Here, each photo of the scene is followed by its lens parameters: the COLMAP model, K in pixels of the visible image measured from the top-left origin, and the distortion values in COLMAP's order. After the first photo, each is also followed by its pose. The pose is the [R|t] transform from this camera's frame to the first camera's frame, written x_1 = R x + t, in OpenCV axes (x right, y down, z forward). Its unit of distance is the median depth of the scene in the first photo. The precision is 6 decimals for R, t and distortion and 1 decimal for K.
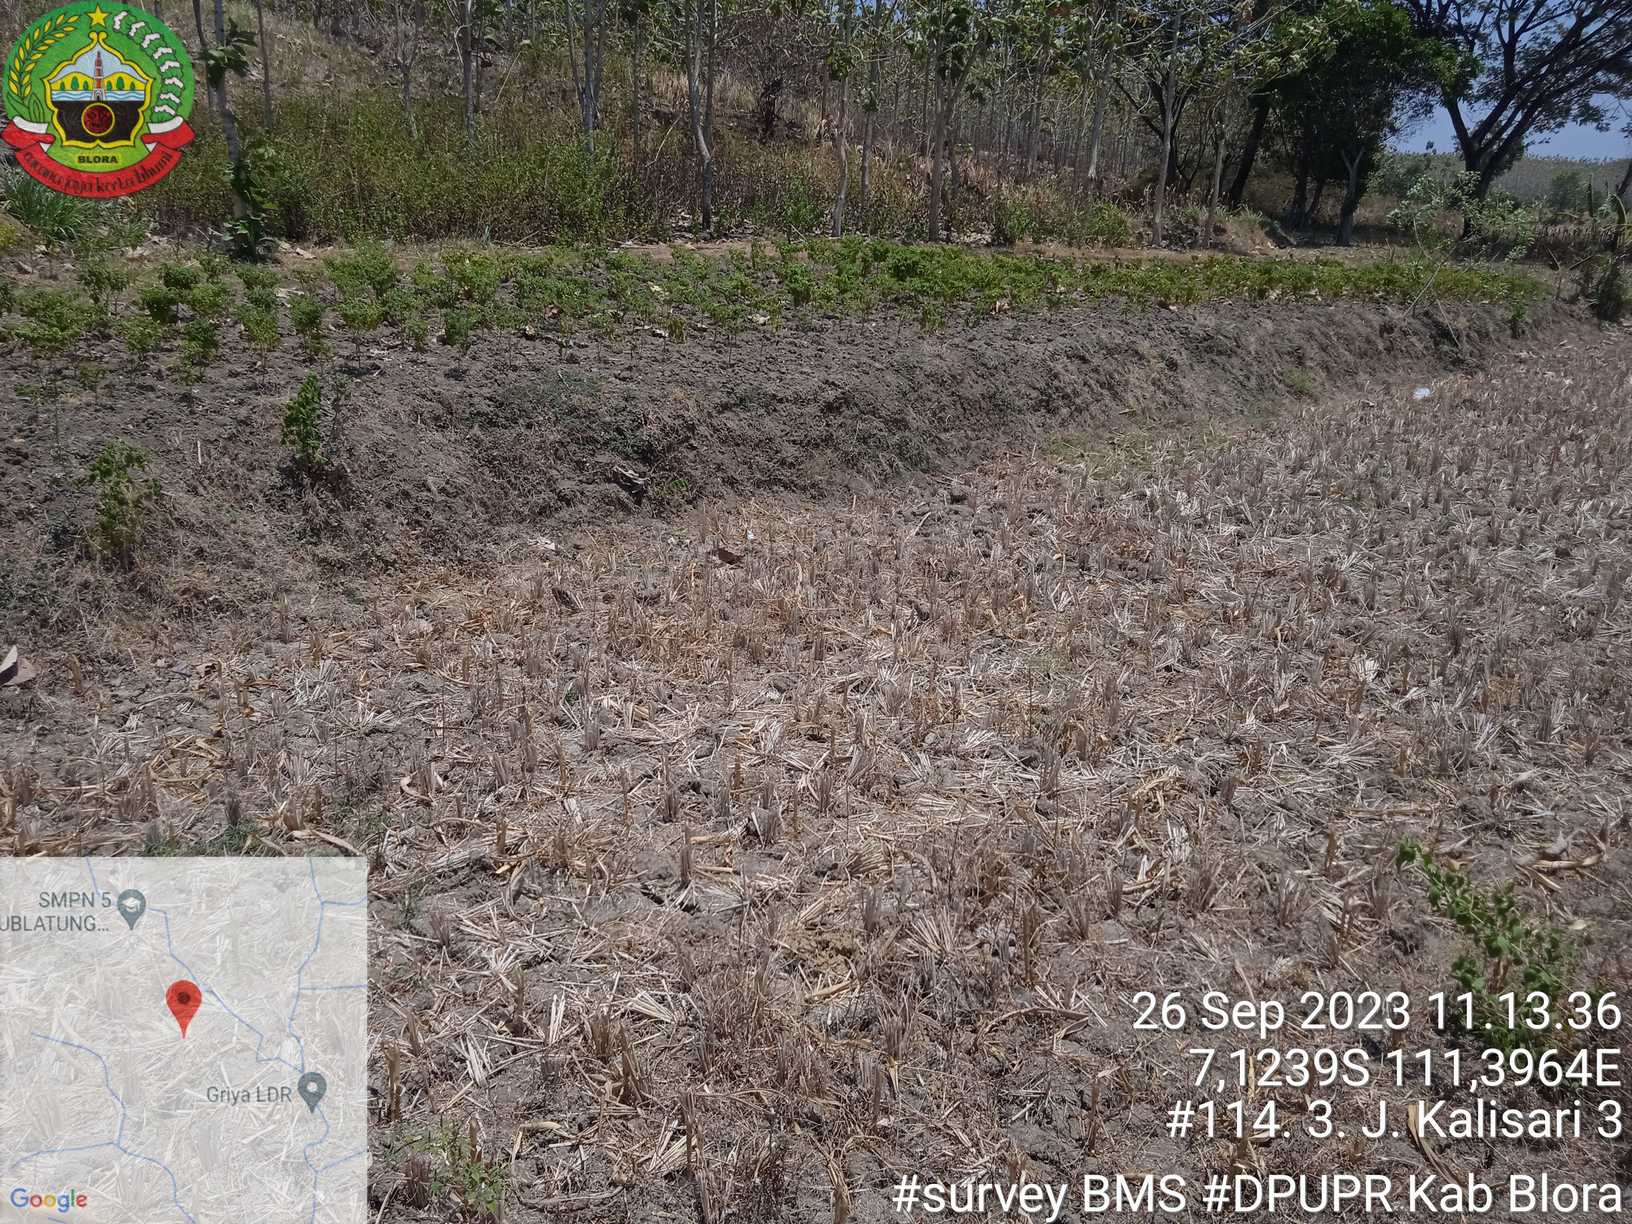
lens RADIAL K [[1348.0, 0, 818.1], [0, 1348.0, 624.2], [0, 0, 1]] dist [0.053225, -0.061661]
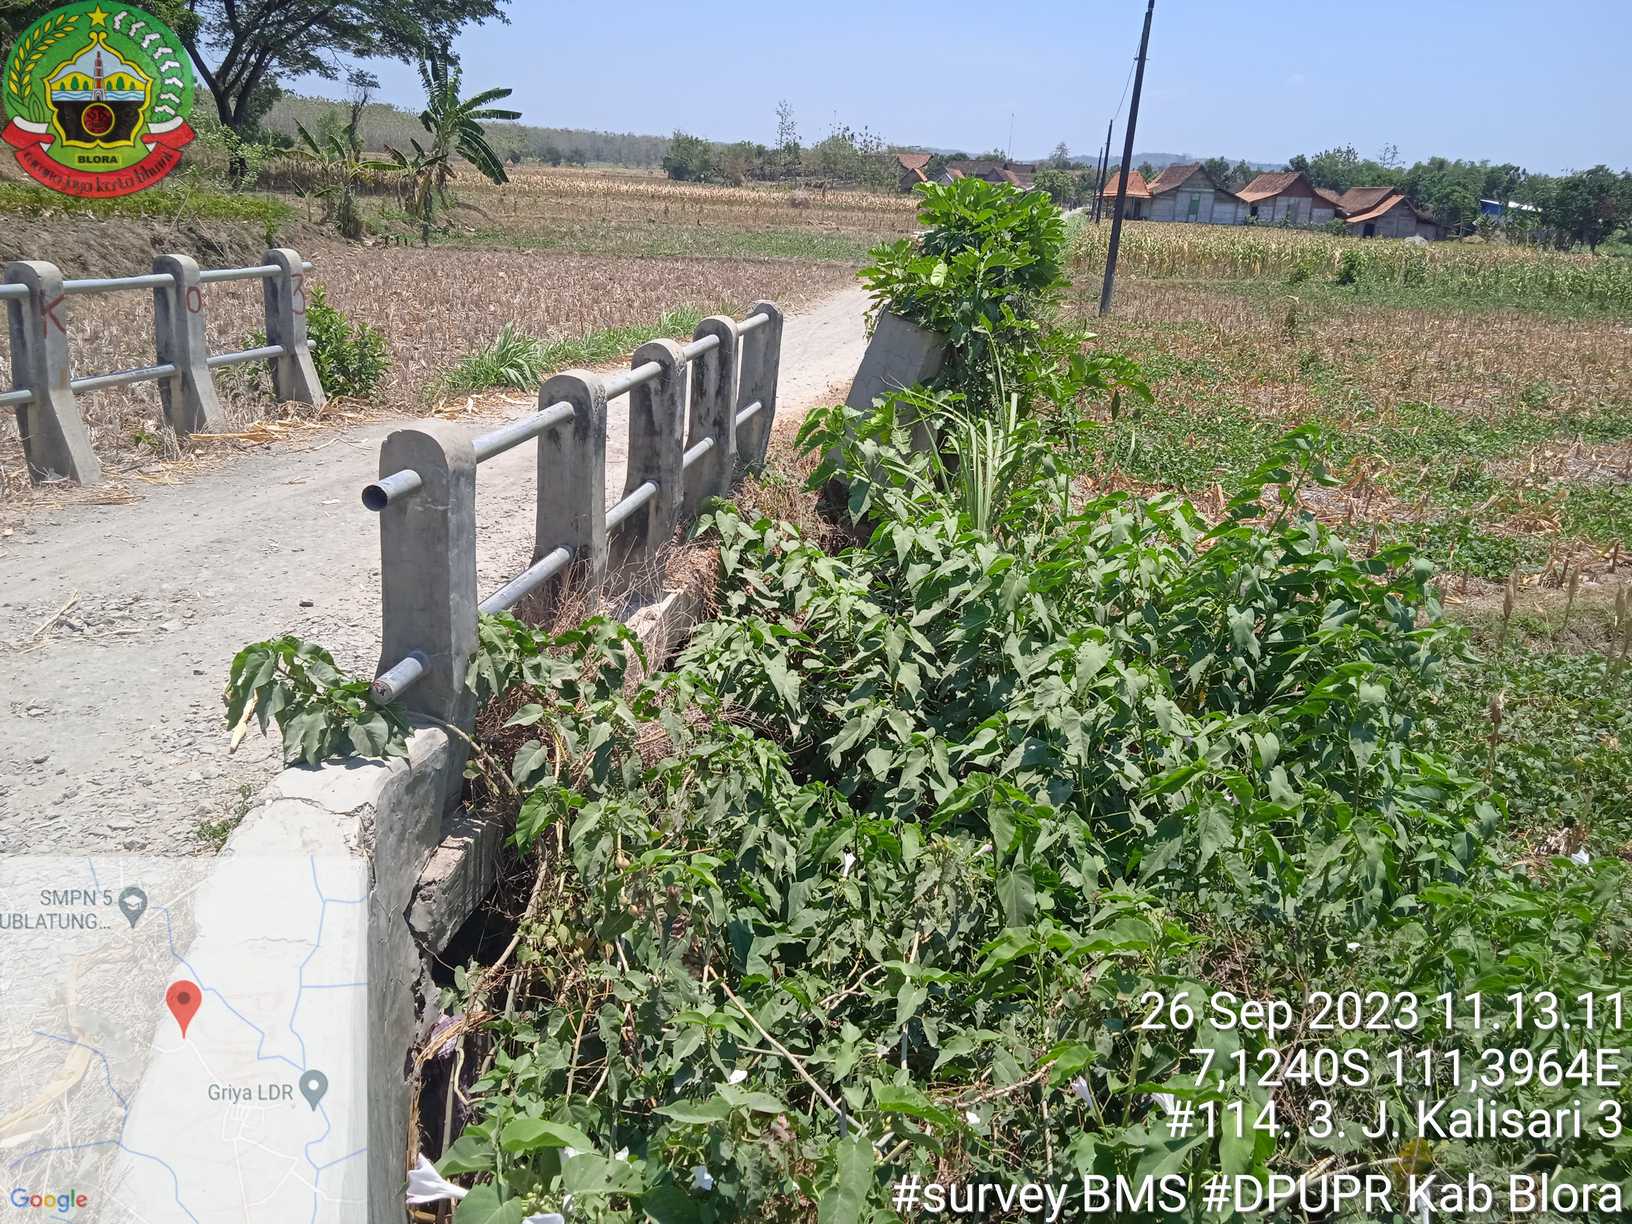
lens RADIAL K [[1348.0, 0, 818.1], [0, 1348.0, 624.2], [0, 0, 1]] dist [0.053225, -0.061661]
pose [[0.696271, -0.221587, 0.682720, -0.144839], [0.192412, 0.973964, 0.119883, 0.162712], [-0.691509, 0.047893, 0.720779, -0.515841]]
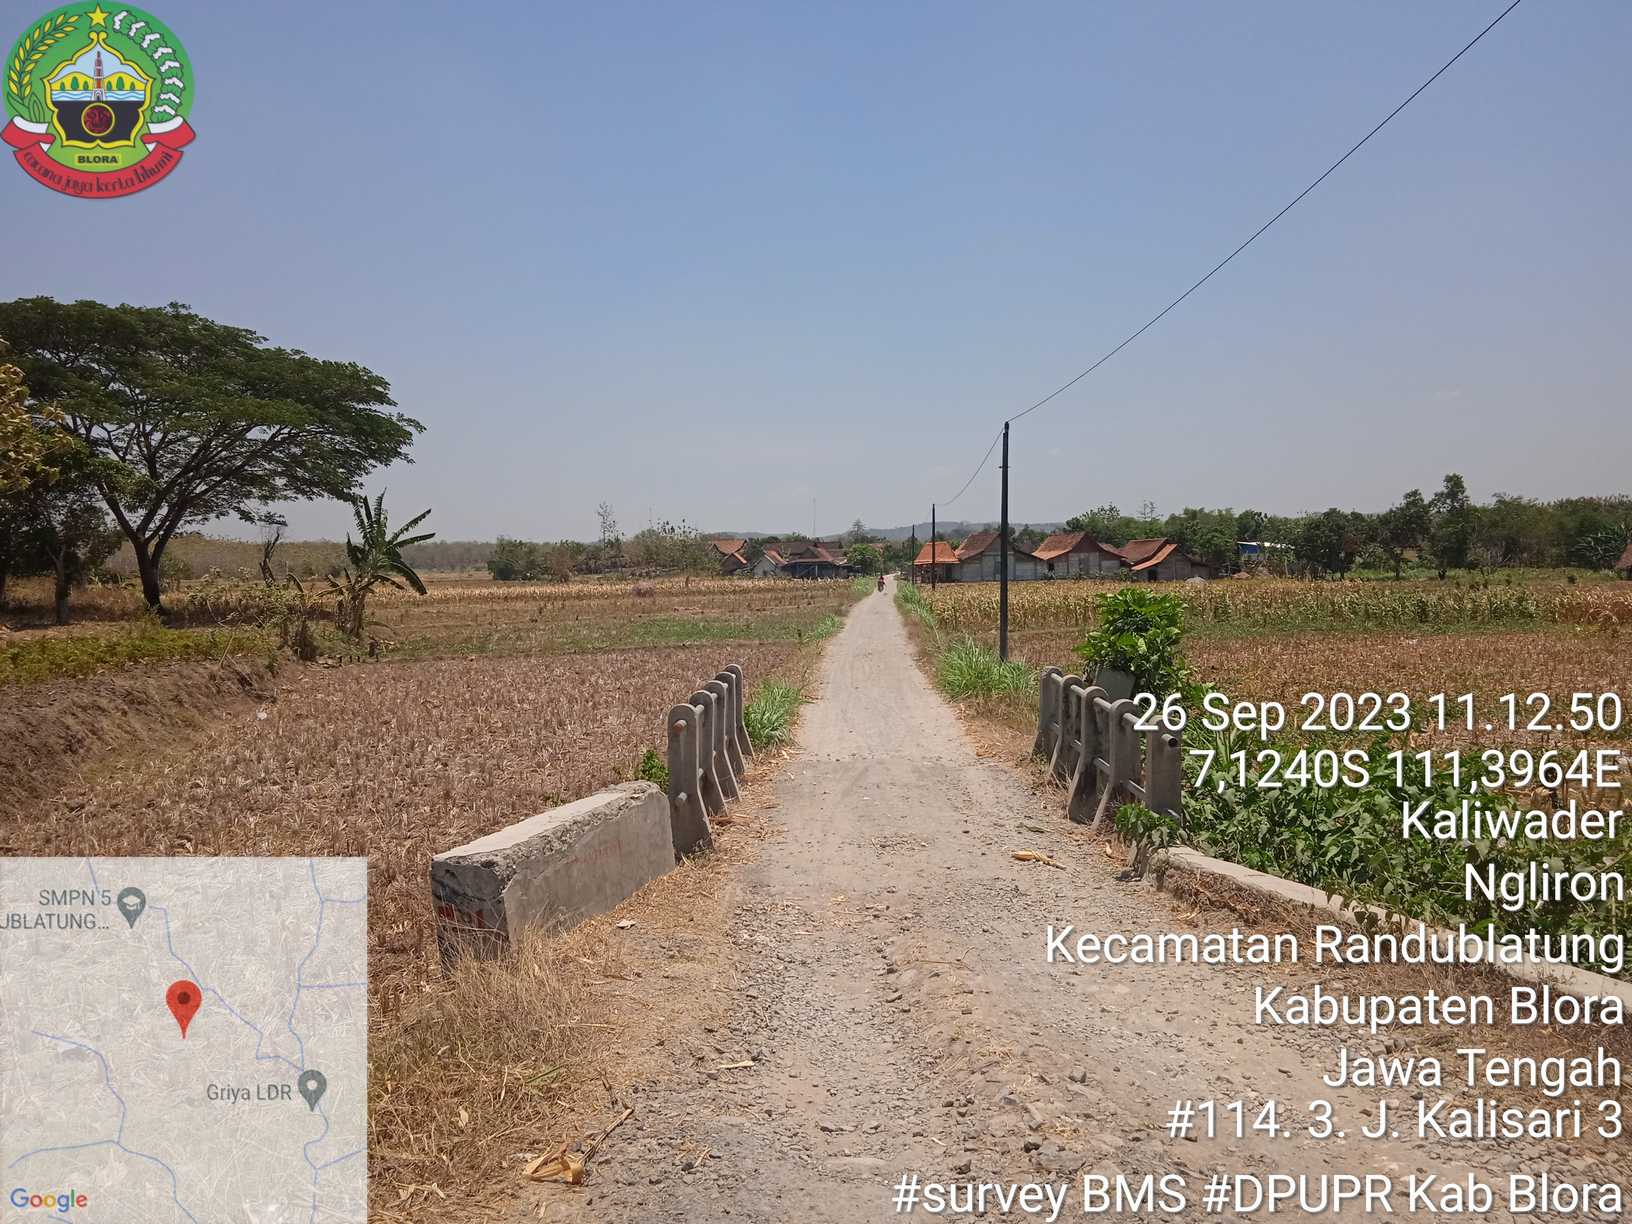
lens RADIAL K [[1344.2, 0, 813.6], [0, 1344.2, 634.9], [0, 0, 1]] dist [0.073194, -0.114180]
pose [[0.587726, -0.092878, 0.803711, -0.654575], [0.291984, 0.950791, -0.103643, 0.122712], [-0.754535, 0.295585, 0.585923, -0.551711]]
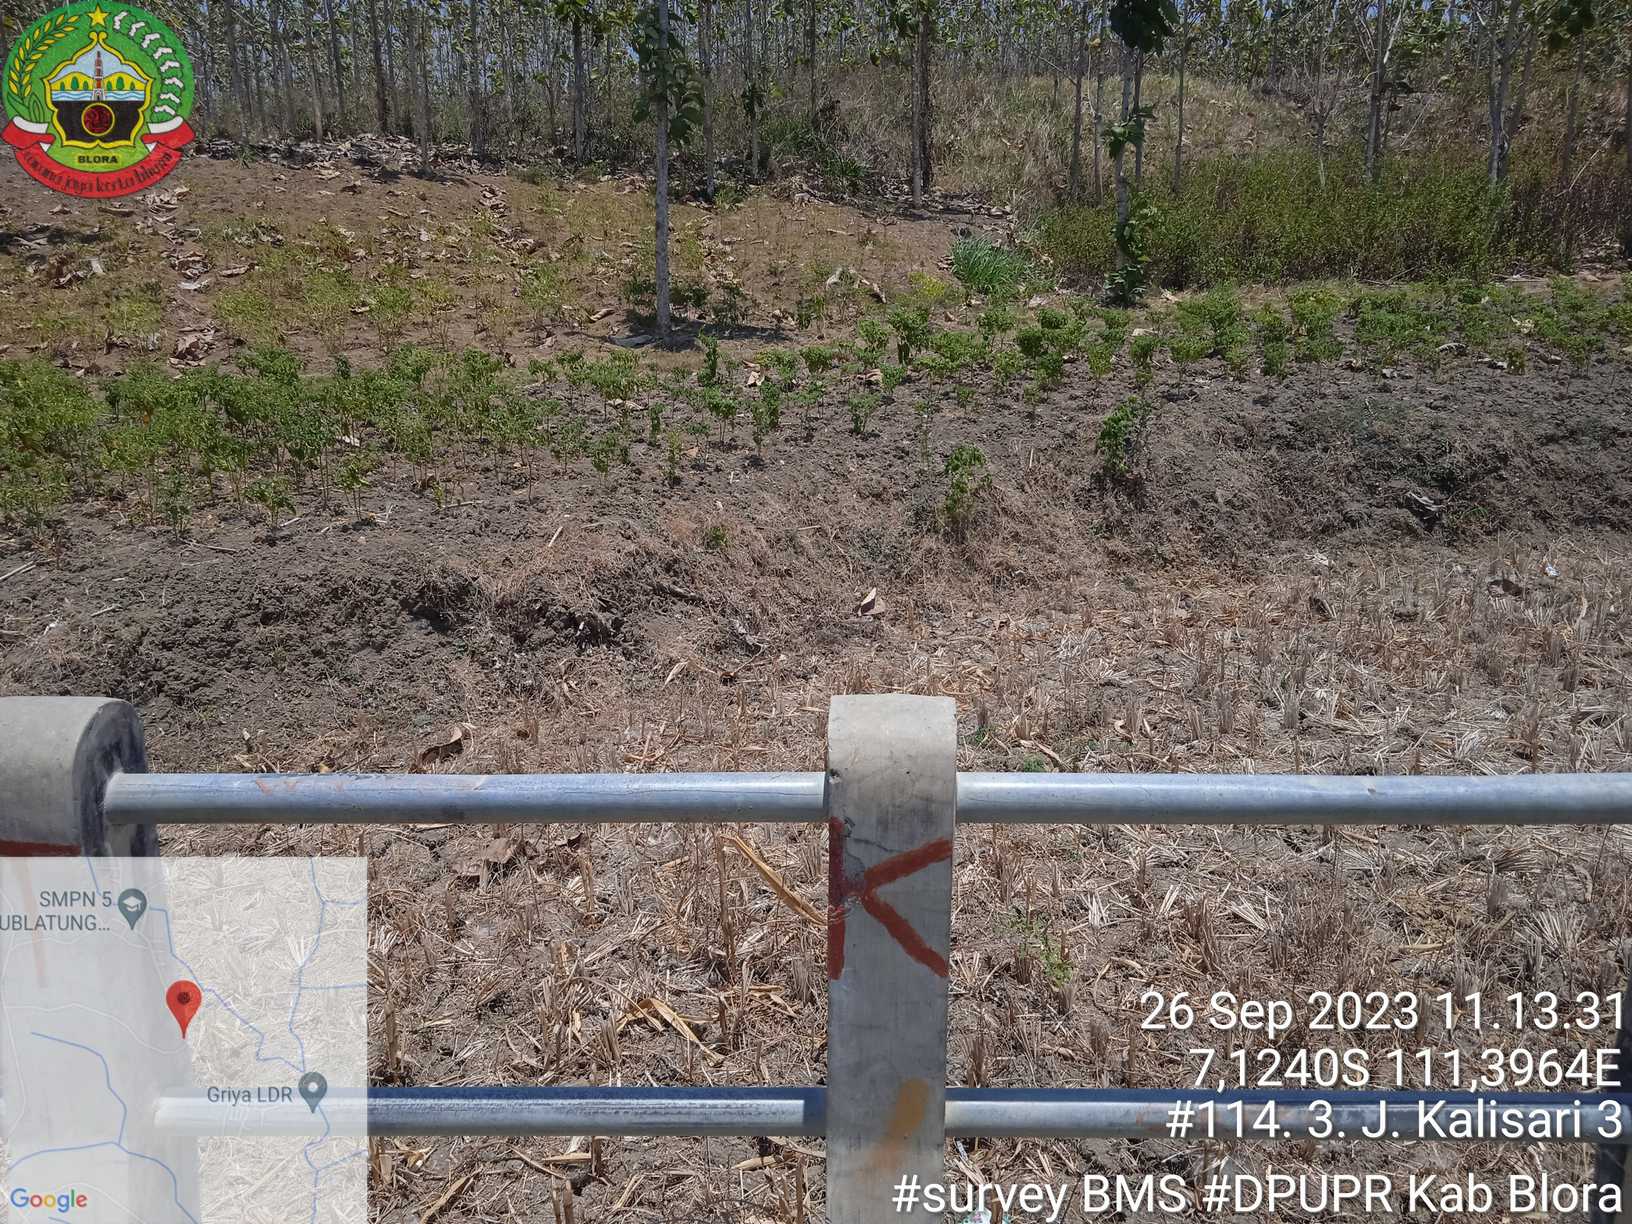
lens RADIAL K [[1363.4, 0, 806.9], [0, 1363.4, 645.5], [0, 0, 1]] dist [0.007631, -0.004695]
pose [[0.797690, 0.117172, -0.591576, 0.104652], [-0.129697, 0.991321, 0.021464, 0.032593], [0.588956, 0.059604, 0.805964, -0.083500]]
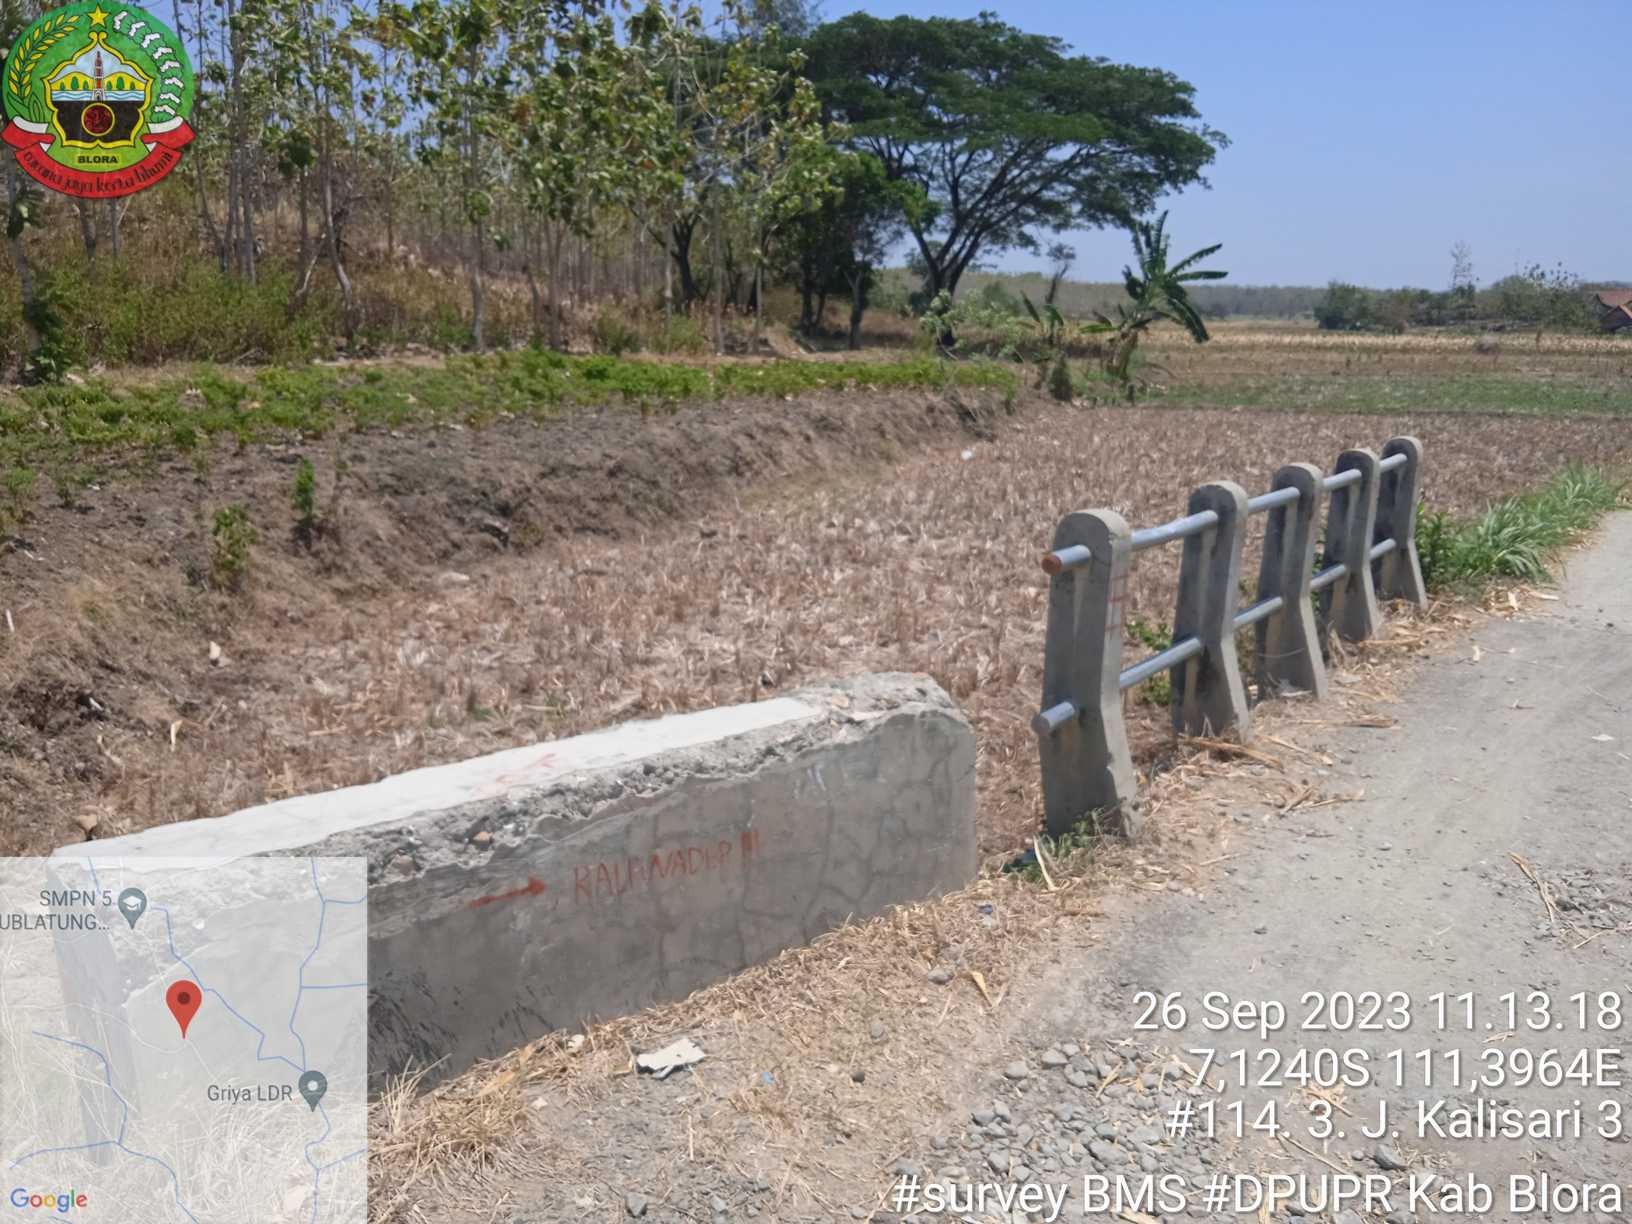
lens RADIAL K [[1363.7, 0, 828.0], [0, 1363.7, 626.5], [0, 0, 1]] dist [0.067963, -0.106982]
pose [[0.932900, -0.100932, 0.345702, -0.299600], [0.127862, 0.990213, -0.055938, 0.100875], [-0.336672, 0.096386, 0.936676, -0.351945]]
